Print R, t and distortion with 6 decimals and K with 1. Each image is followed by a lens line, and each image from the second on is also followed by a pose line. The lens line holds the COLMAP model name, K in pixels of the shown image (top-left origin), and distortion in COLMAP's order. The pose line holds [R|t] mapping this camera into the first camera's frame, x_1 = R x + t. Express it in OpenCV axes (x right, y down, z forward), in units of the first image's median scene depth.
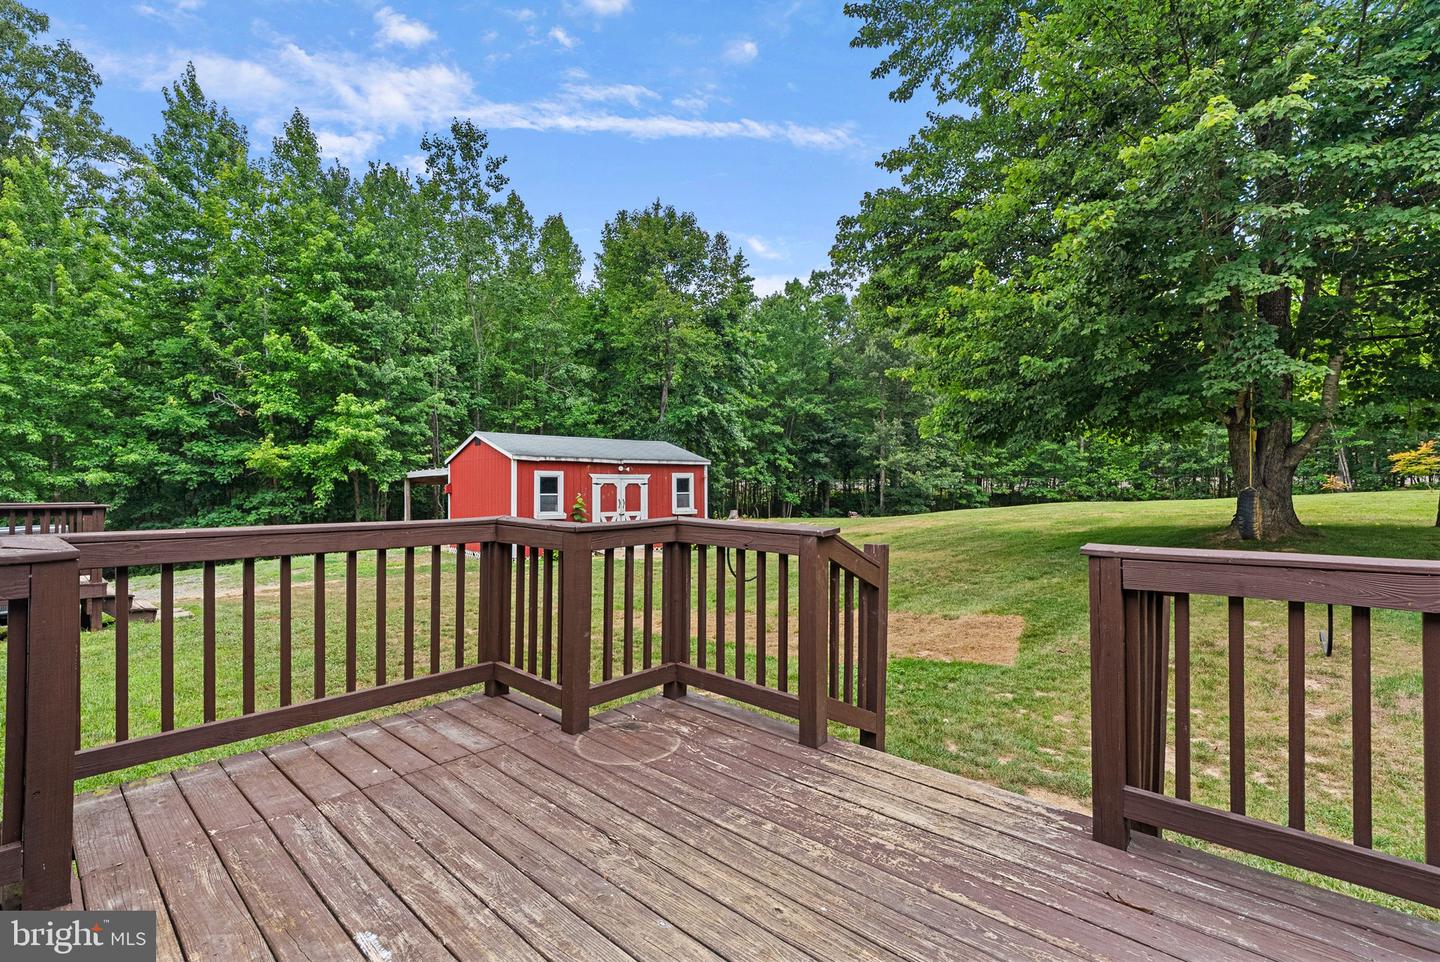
lens RADIAL K [[662.4, 0, 726.0], [0, 662.4, 479.0], [0, 0, 1]] dist [-0.007667, 0.002388]
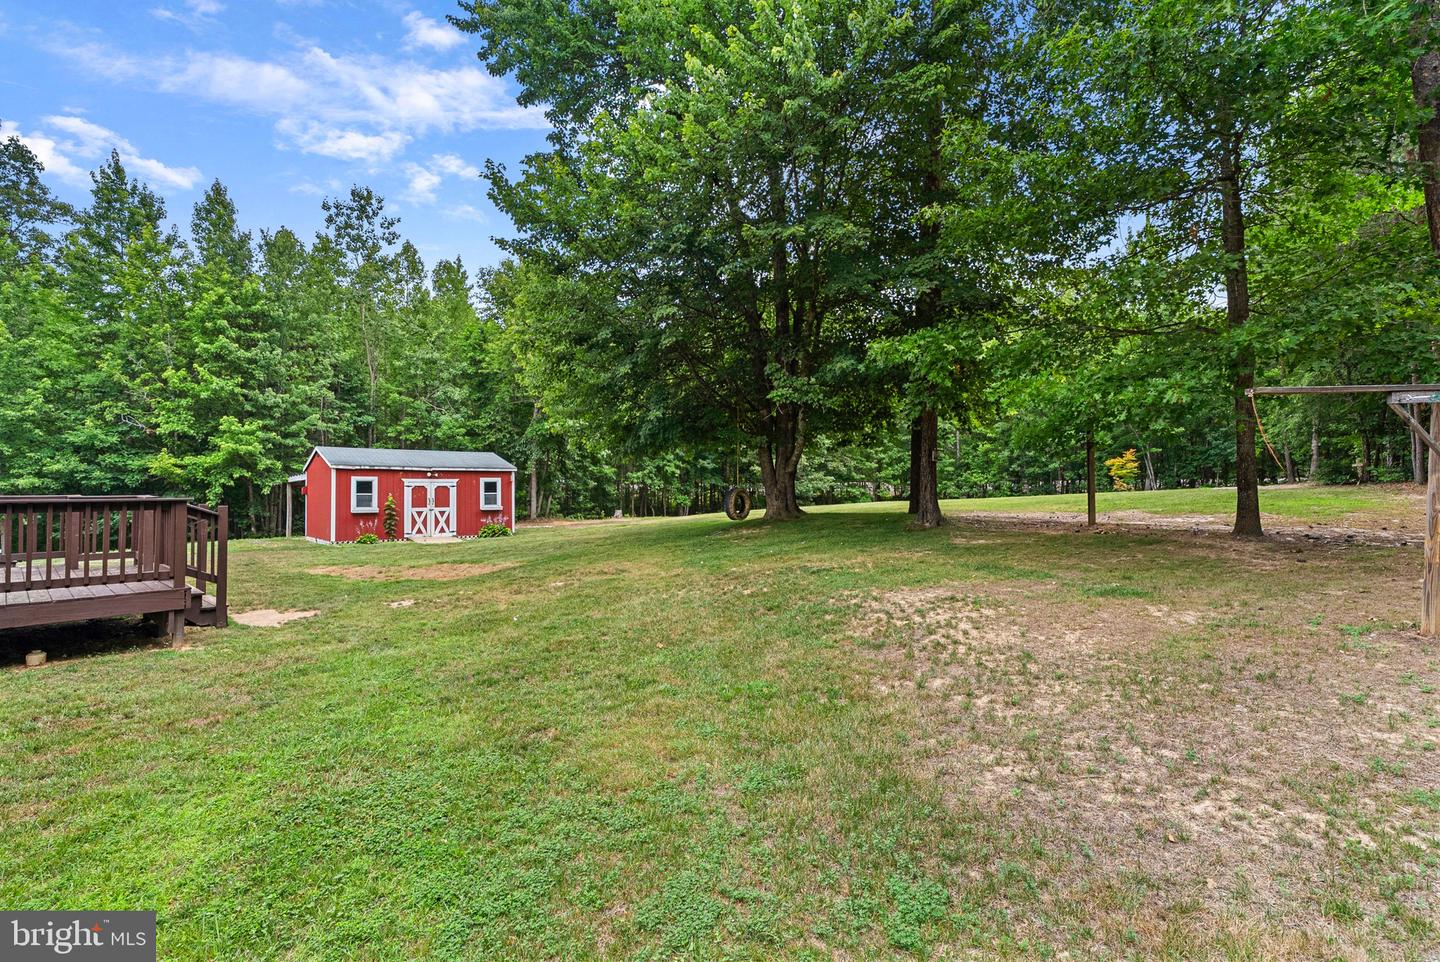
lens RADIAL K [[662.4, 0, 748.5], [0, 662.4, 476.9], [0, 0, 1]] dist [-0.007667, 0.002388]
pose [[0.999955, -0.002918, 0.009056, 0.377043], [0.003005, 0.999949, -0.009629, 0.002735], [-0.009027, 0.009656, 0.999913, -0.254475]]
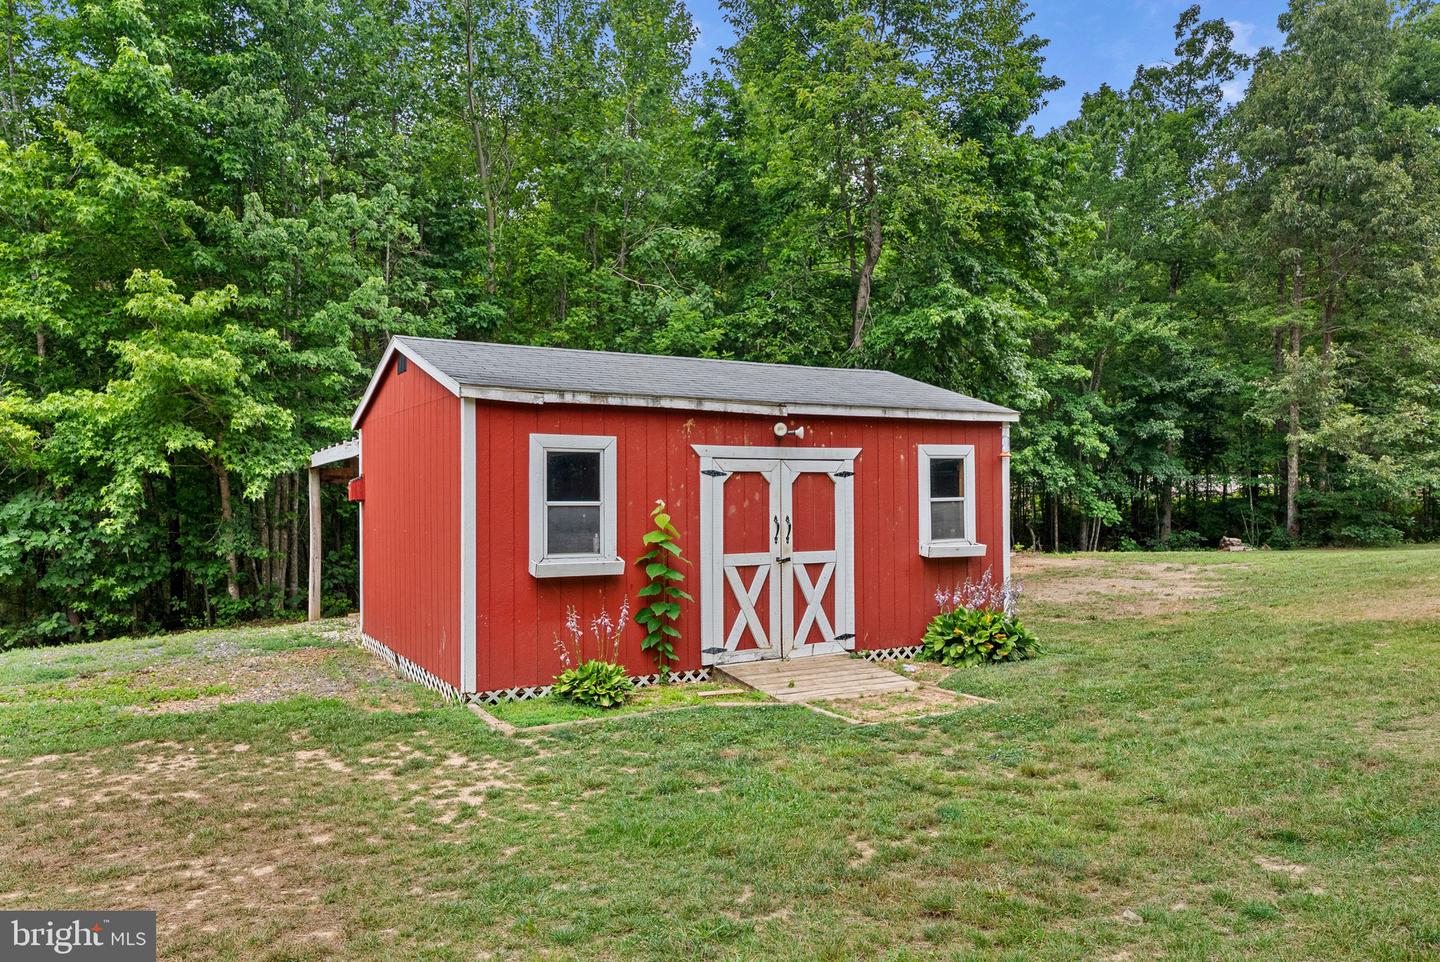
lens RADIAL K [[960.4, 0, 725.4], [0, 960.4, 494.5], [0, 0, 1]] dist [0.026089, 0.000236]
pose [[0.980127, -0.002611, -0.198355, -0.070956], [0.005409, 0.999893, 0.013565, 0.009588], [0.198299, -0.014369, 0.980036, 0.407133]]
